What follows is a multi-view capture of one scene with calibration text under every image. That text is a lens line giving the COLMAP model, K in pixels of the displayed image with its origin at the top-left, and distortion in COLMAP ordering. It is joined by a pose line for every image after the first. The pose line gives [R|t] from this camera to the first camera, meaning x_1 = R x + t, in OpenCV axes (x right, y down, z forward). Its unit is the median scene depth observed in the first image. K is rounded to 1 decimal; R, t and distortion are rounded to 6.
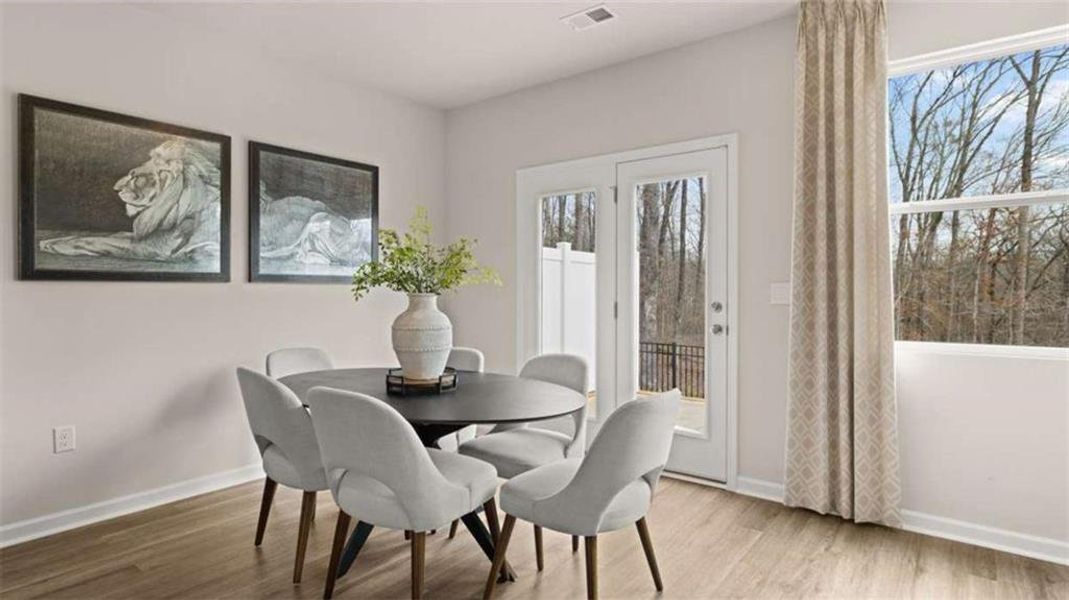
lens RADIAL K [[563.2, 0, 534.4], [0, 563.2, 291.1], [0, 0, 1]] dist [0.001757, 0.000165]
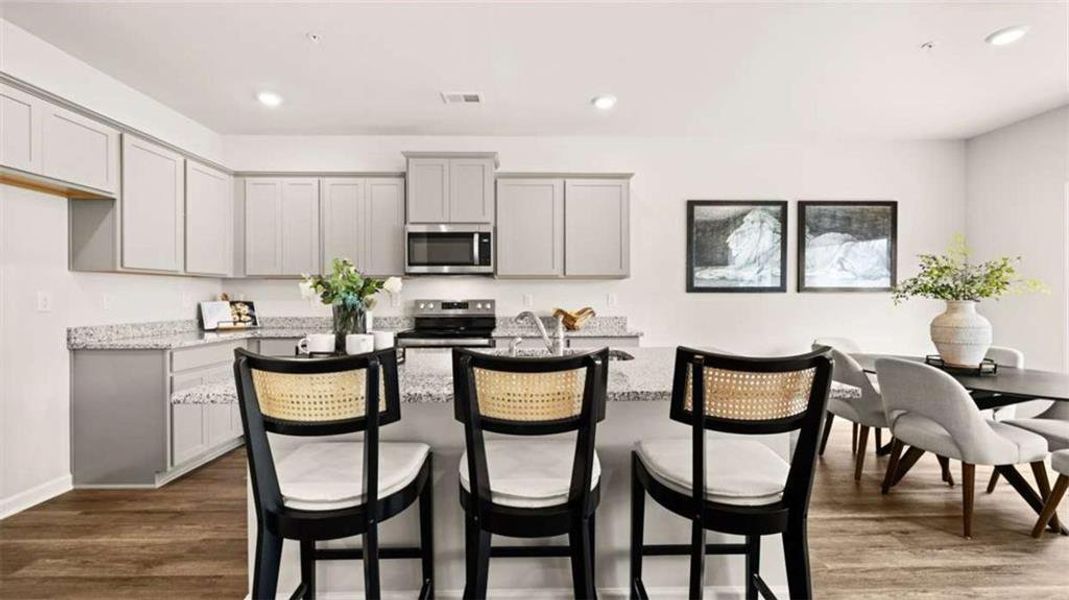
lens RADIAL K [[451.5, 0, 530.3], [0, 451.5, 298.3], [0, 0, 1]] dist [0.001136, 0.000012]
pose [[0.630402, 0.004013, -0.776259, -0.008250], [-0.003823, 0.999991, 0.002065, 0.000538], [0.776259, 0.001666, 0.630411, -0.393397]]
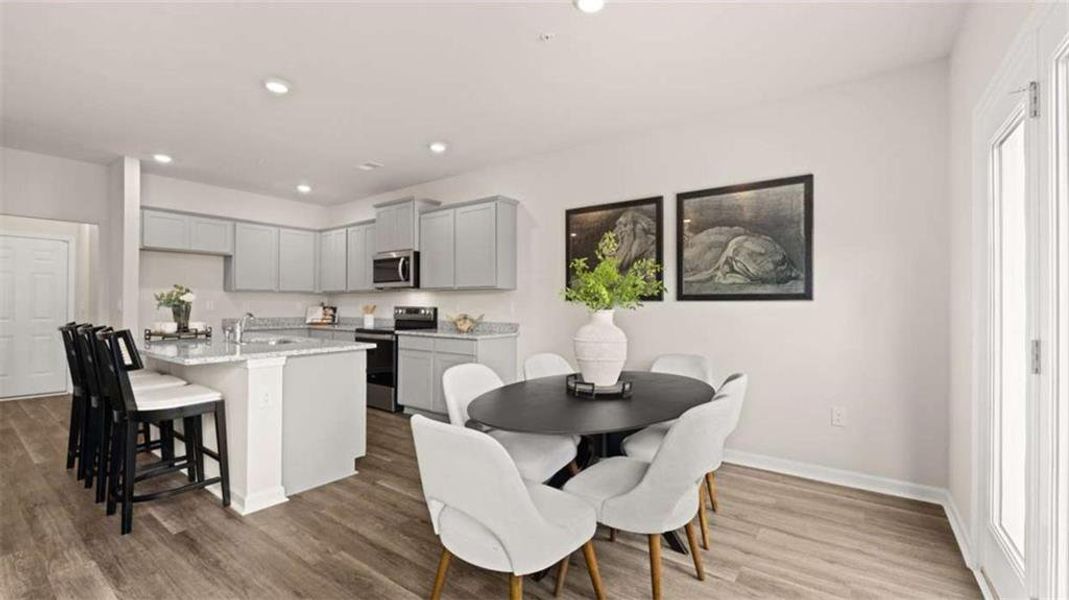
lens RADIAL K [[451.5, 0, 533.7], [0, 451.5, 300.2], [0, 0, 1]] dist [0.001136, 0.000012]
pose [[0.020741, -0.007484, -0.999757, 0.614352], [-0.006776, 0.999948, -0.007626, -0.007406], [0.999762, 0.006933, 0.020689, 0.718457]]
